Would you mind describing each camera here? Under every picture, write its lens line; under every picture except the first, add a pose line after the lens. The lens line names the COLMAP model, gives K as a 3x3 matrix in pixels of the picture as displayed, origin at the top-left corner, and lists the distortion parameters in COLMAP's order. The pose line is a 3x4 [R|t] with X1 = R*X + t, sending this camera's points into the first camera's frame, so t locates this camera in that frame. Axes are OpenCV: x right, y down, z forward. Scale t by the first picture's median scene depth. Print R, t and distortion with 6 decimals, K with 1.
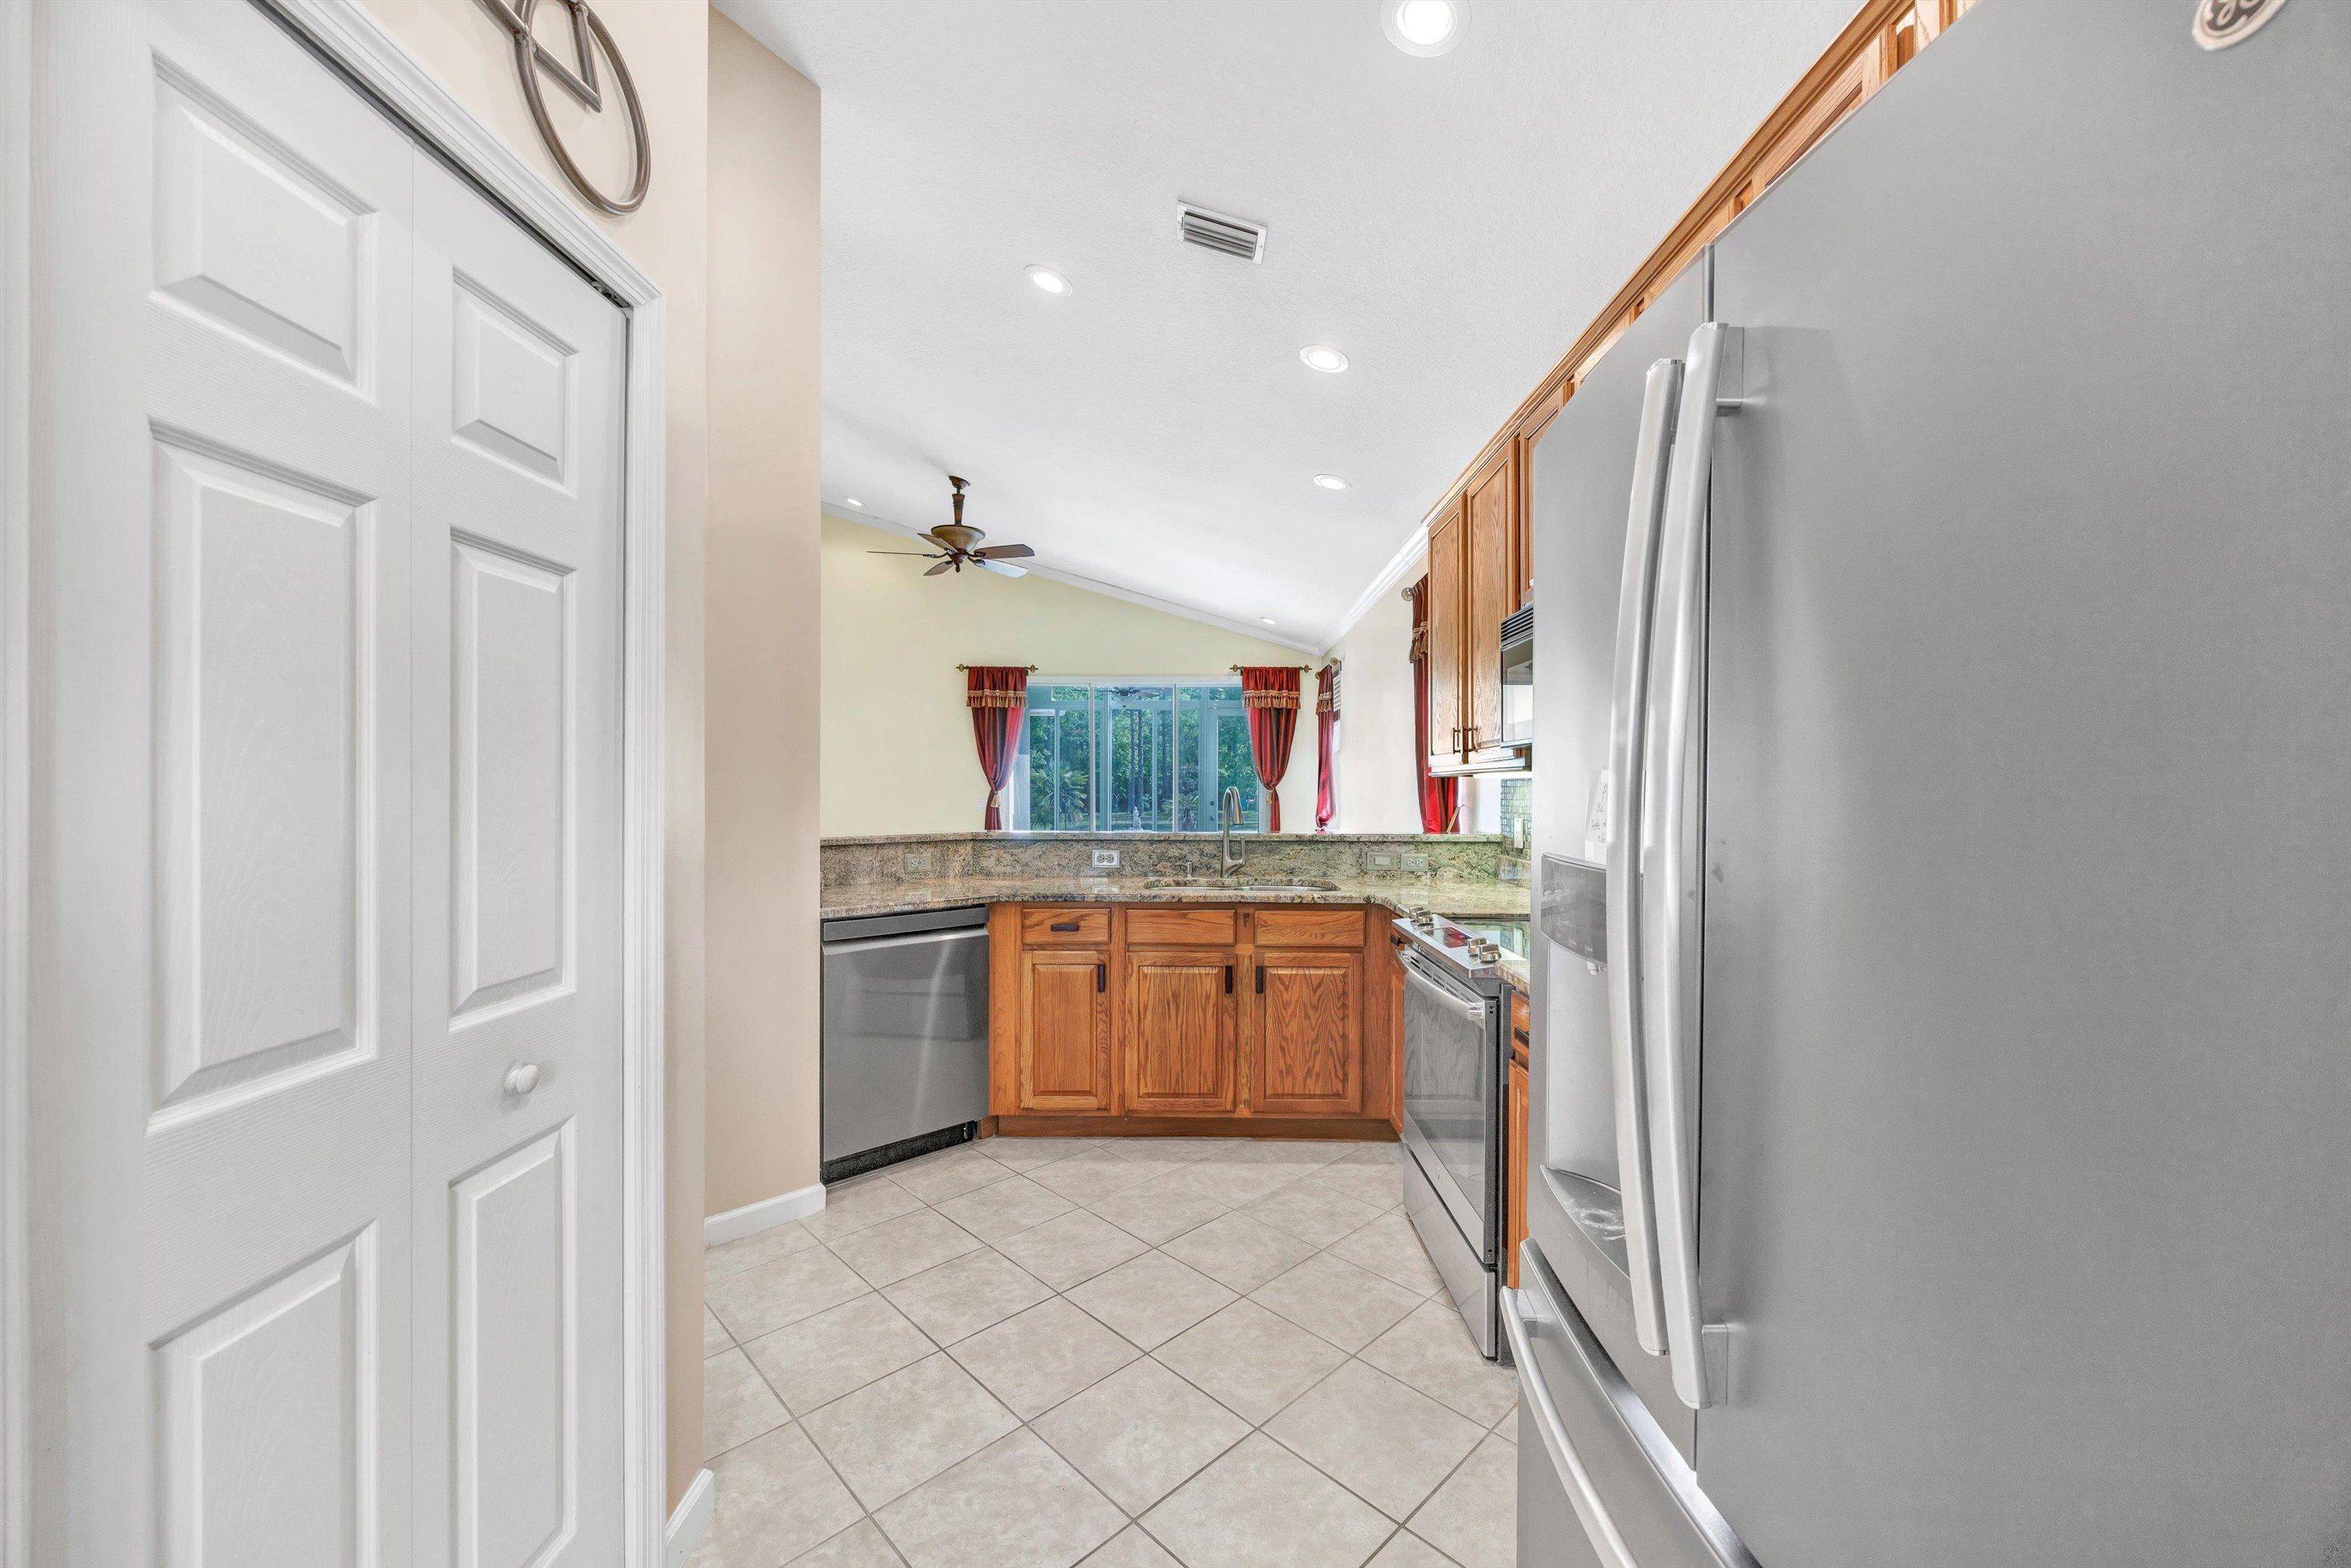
lens RADIAL K [[904.2, 0, 1178.1], [0, 904.2, 790.7], [0, 0, 1]] dist [0.000687, 0.000005]
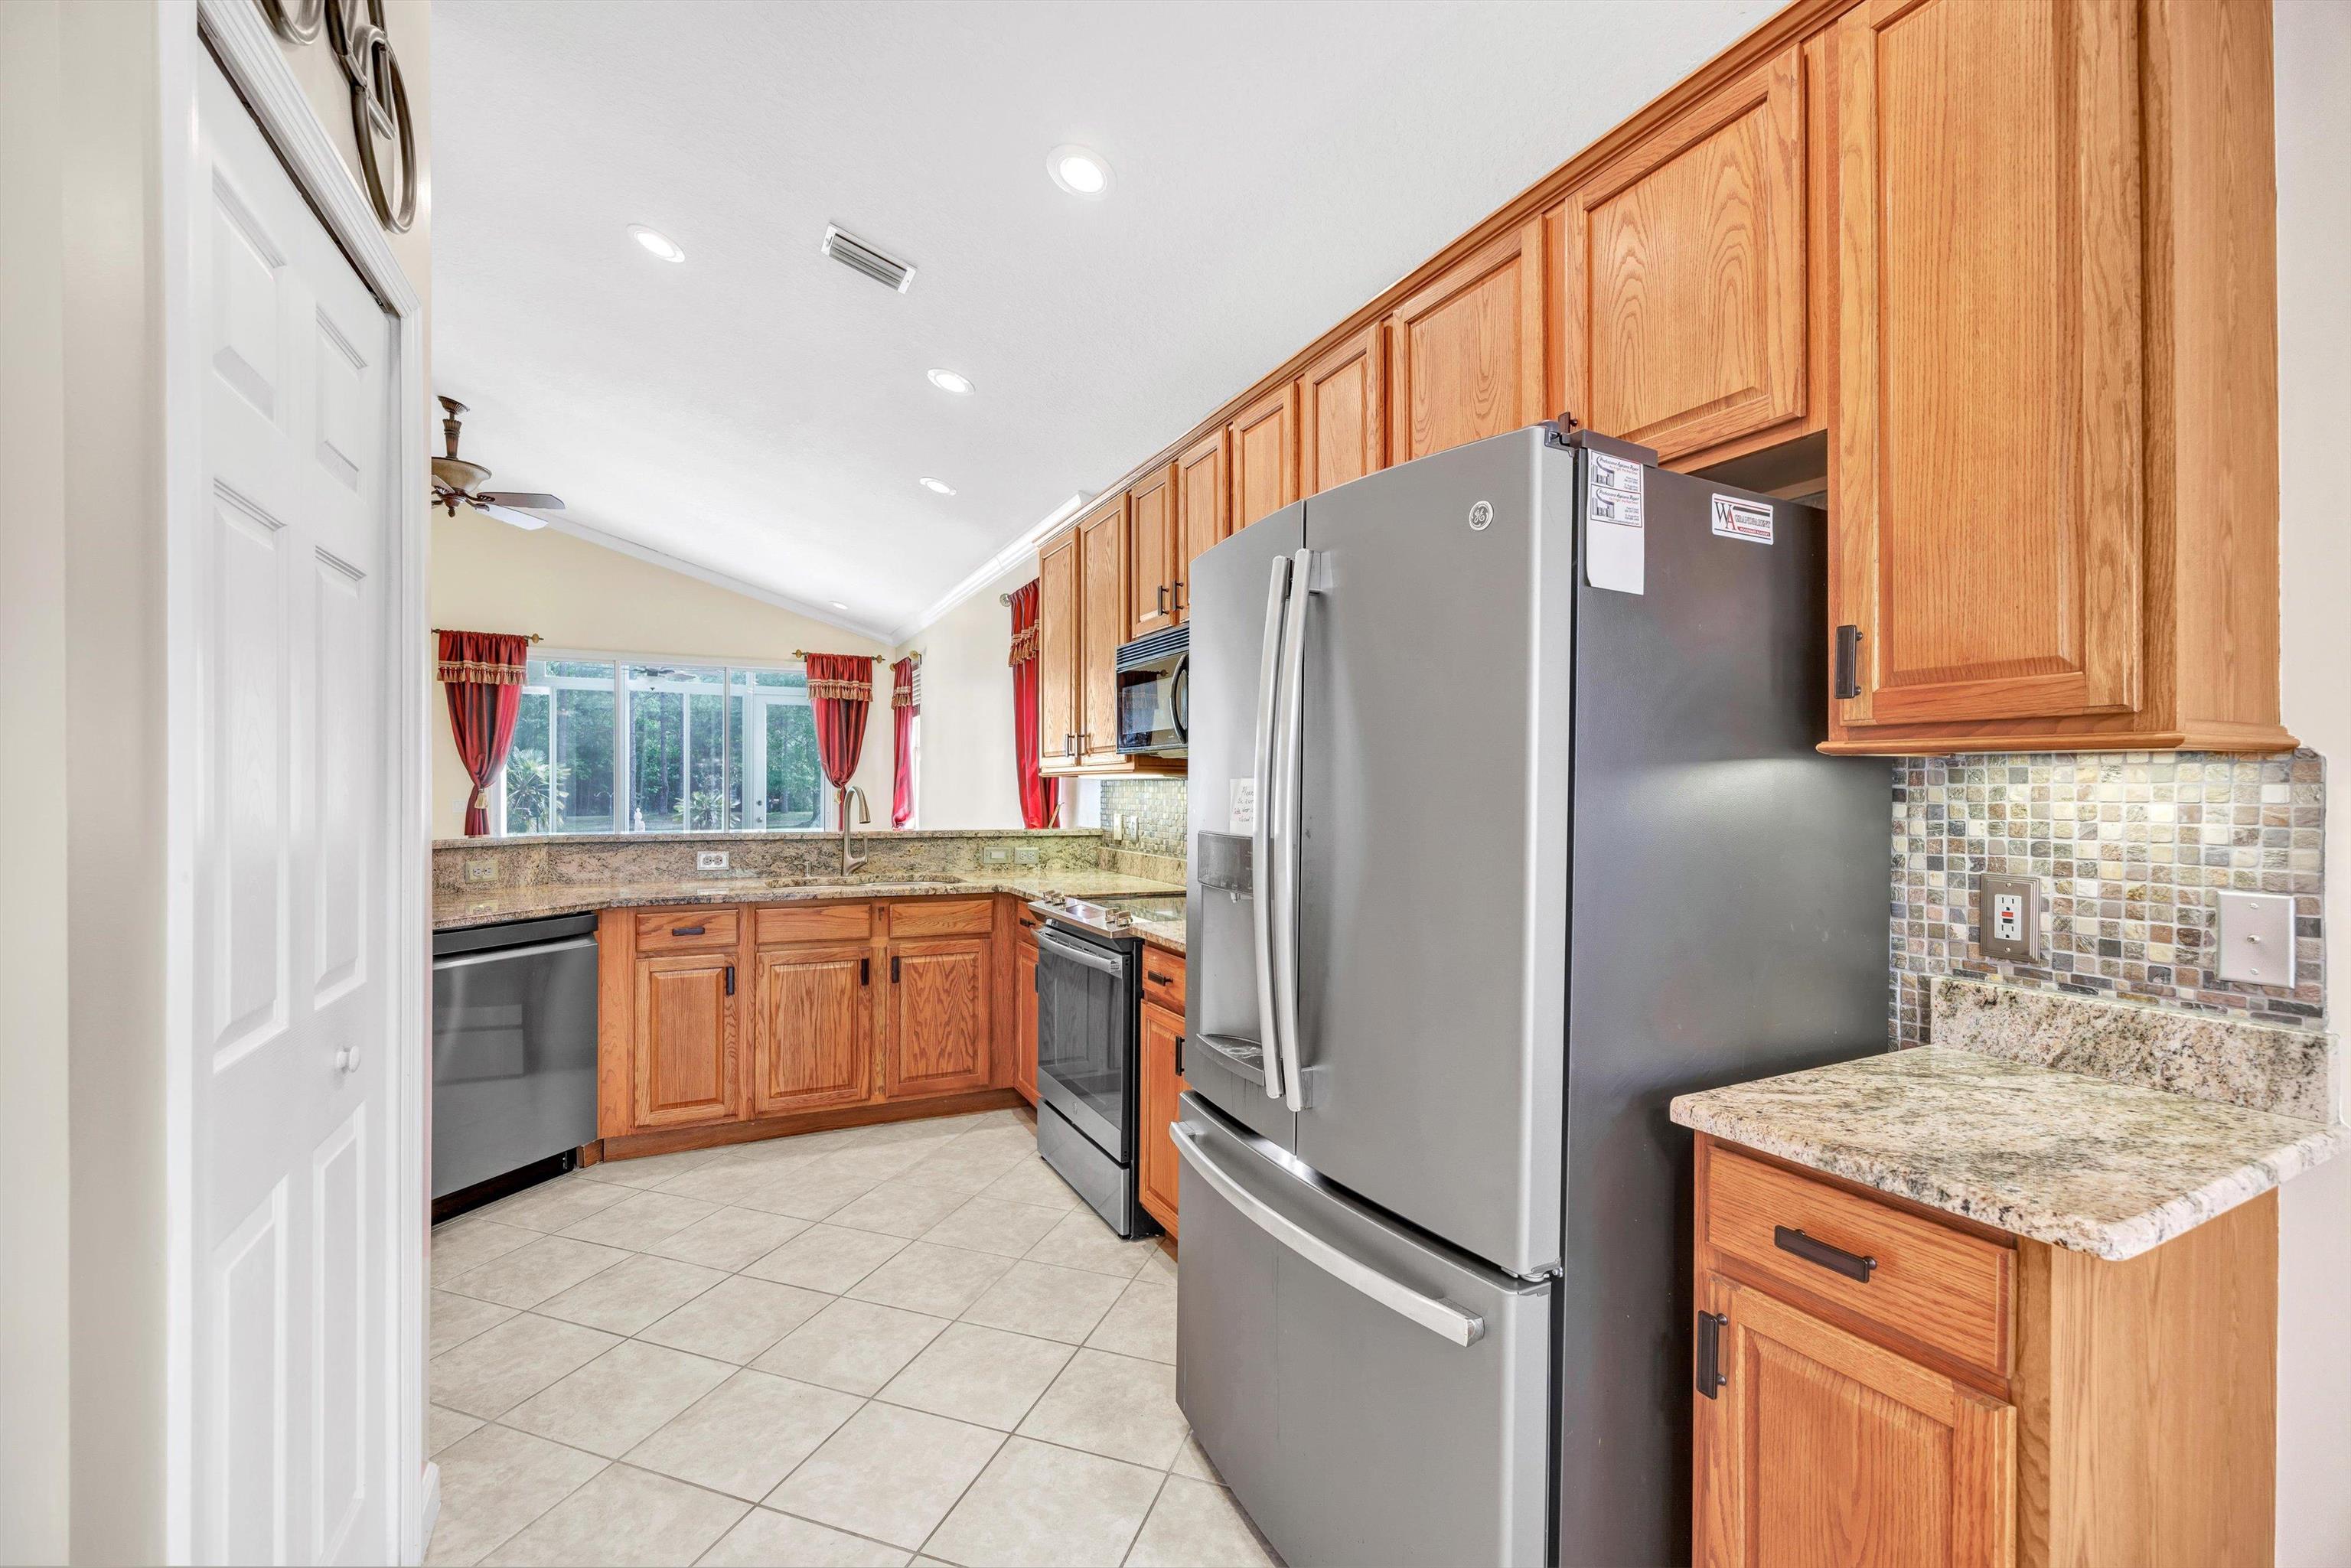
lens RADIAL K [[1022.8, 0, 1175.5], [0, 1022.8, 784.0], [0, 0, 1]] dist [-0.019602, -0.000047]
pose [[0.890064, 0.005081, 0.455808, -0.157676], [-0.002986, 0.999981, -0.005316, -0.000604], [-0.455827, 0.003370, 0.890062, -0.196327]]
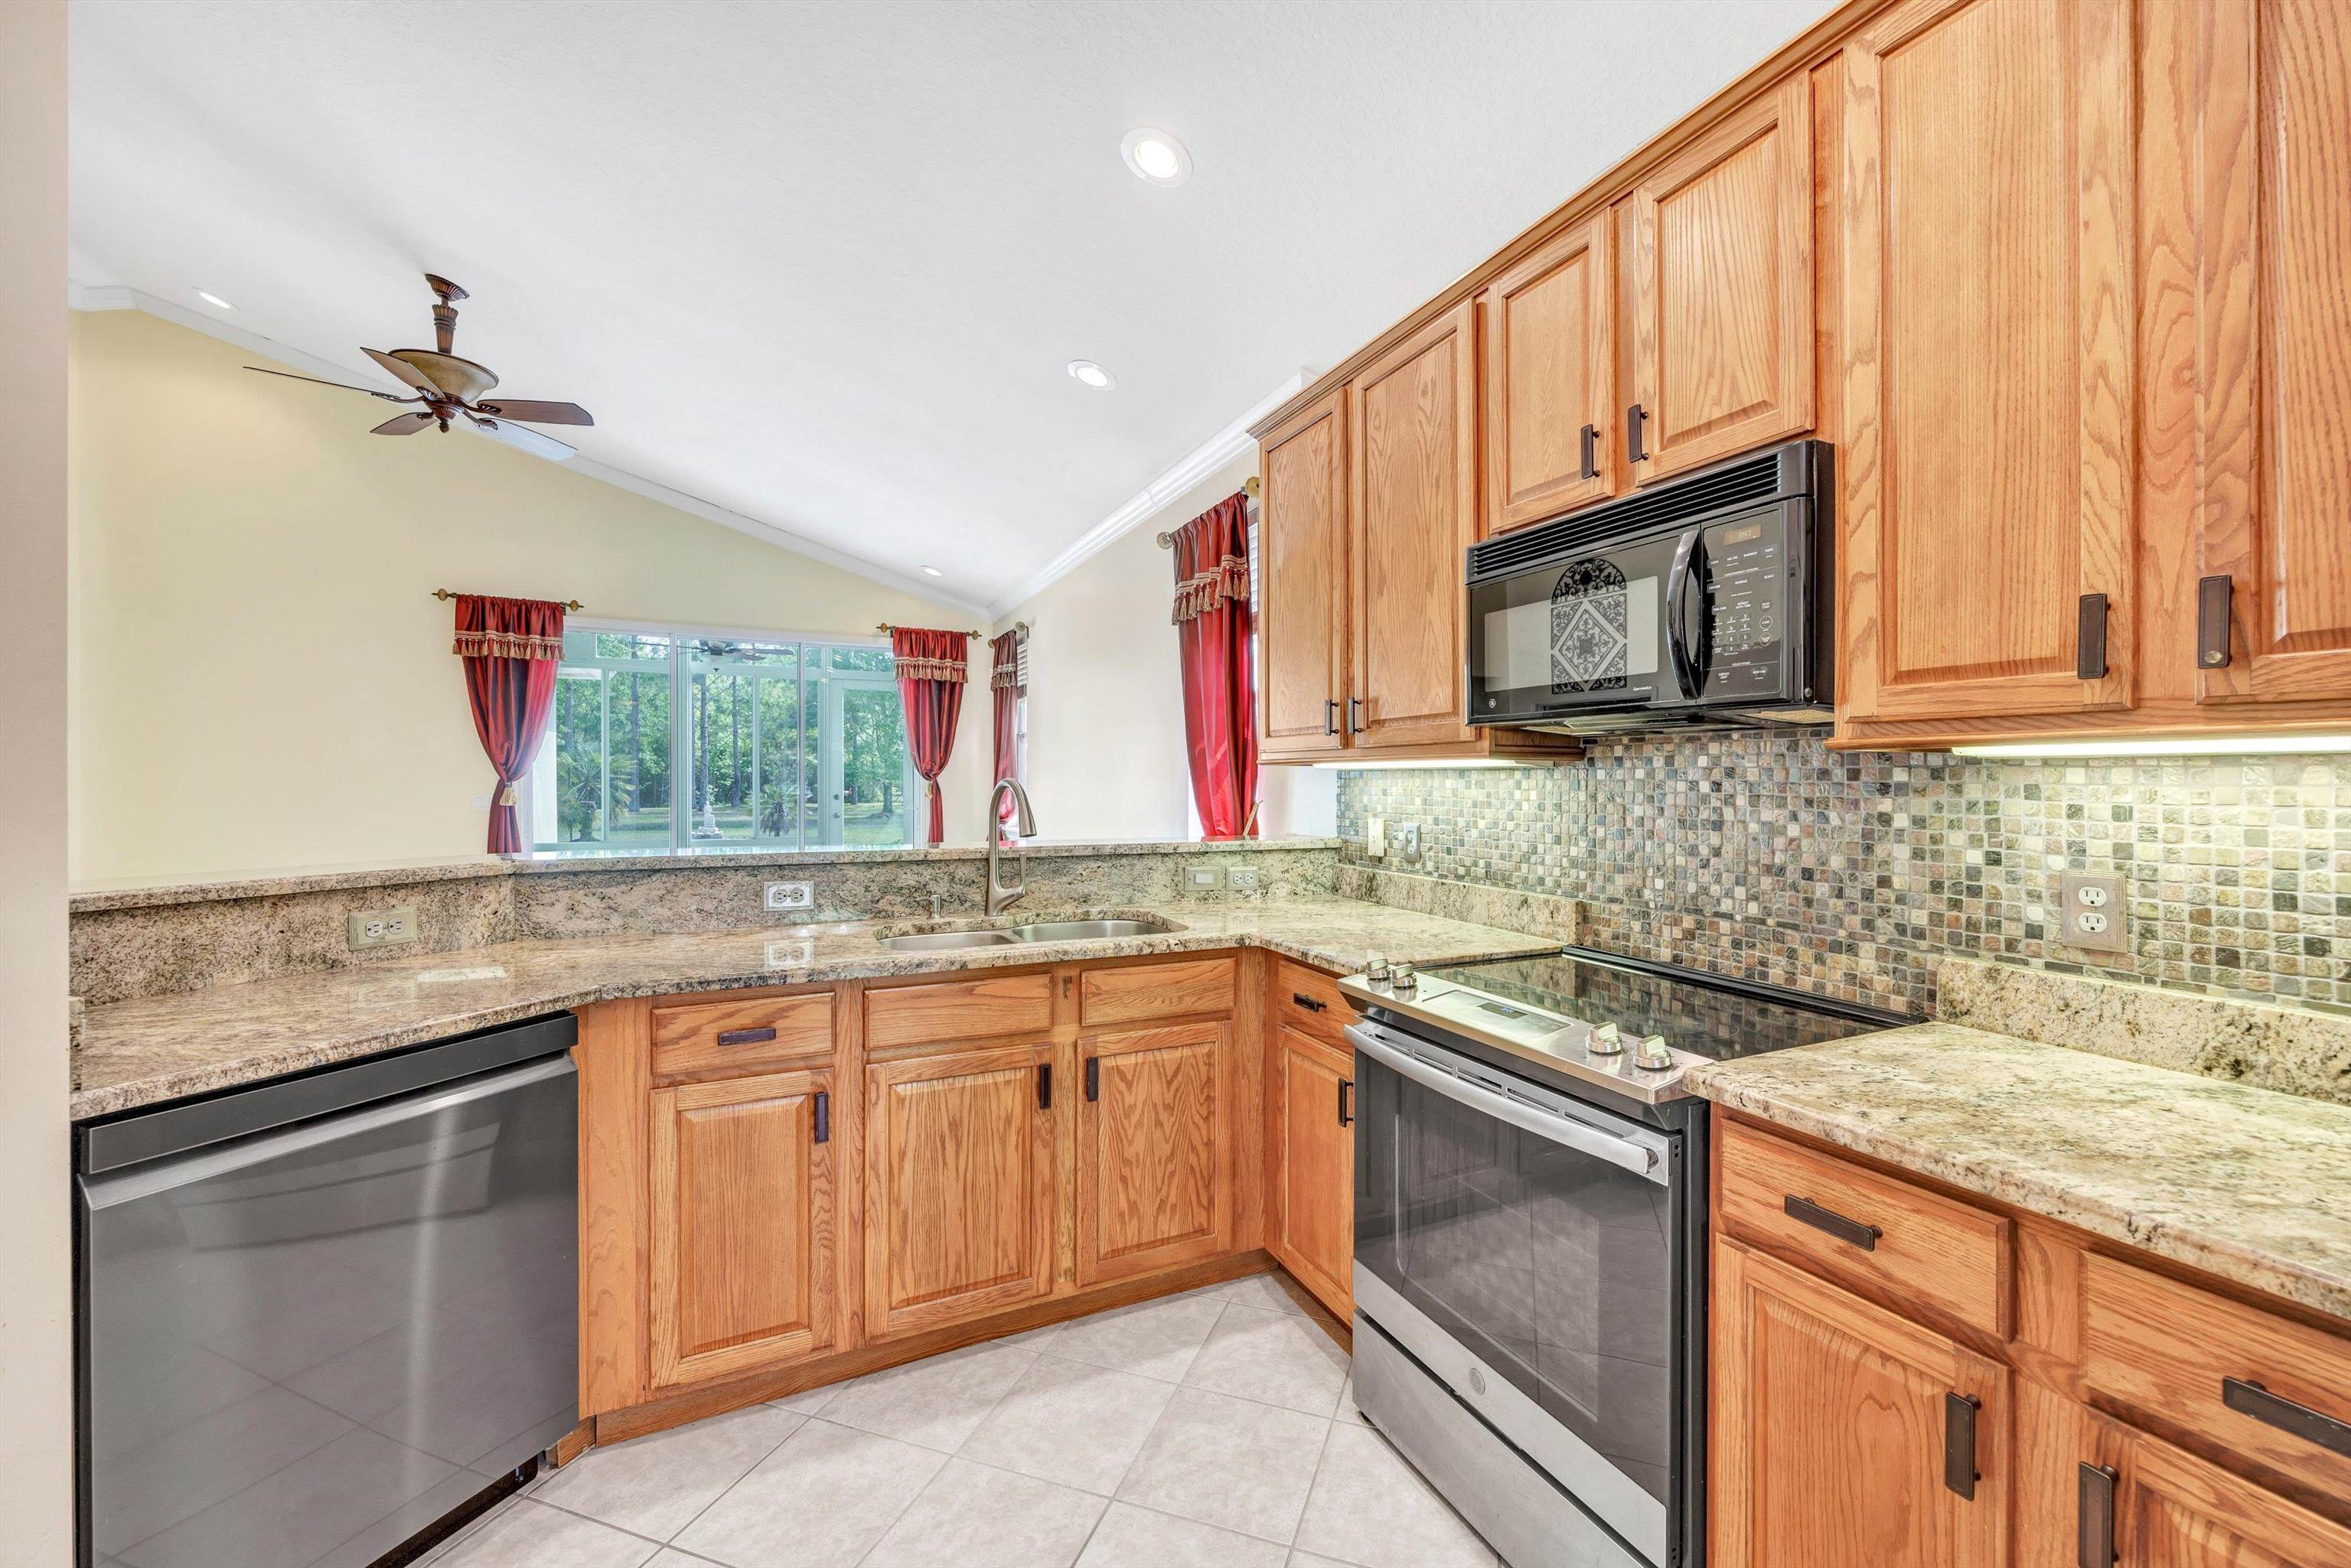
lens RADIAL K [[899.4, 0, 1207.1], [0, 899.4, 790.9], [0, 0, 1]] dist [-0.001335, -0.000015]
pose [[0.884511, -0.003728, 0.466505, -0.131403], [-0.001769, 0.999934, 0.011345, -0.002617], [-0.466516, -0.010860, 0.884446, 0.393696]]
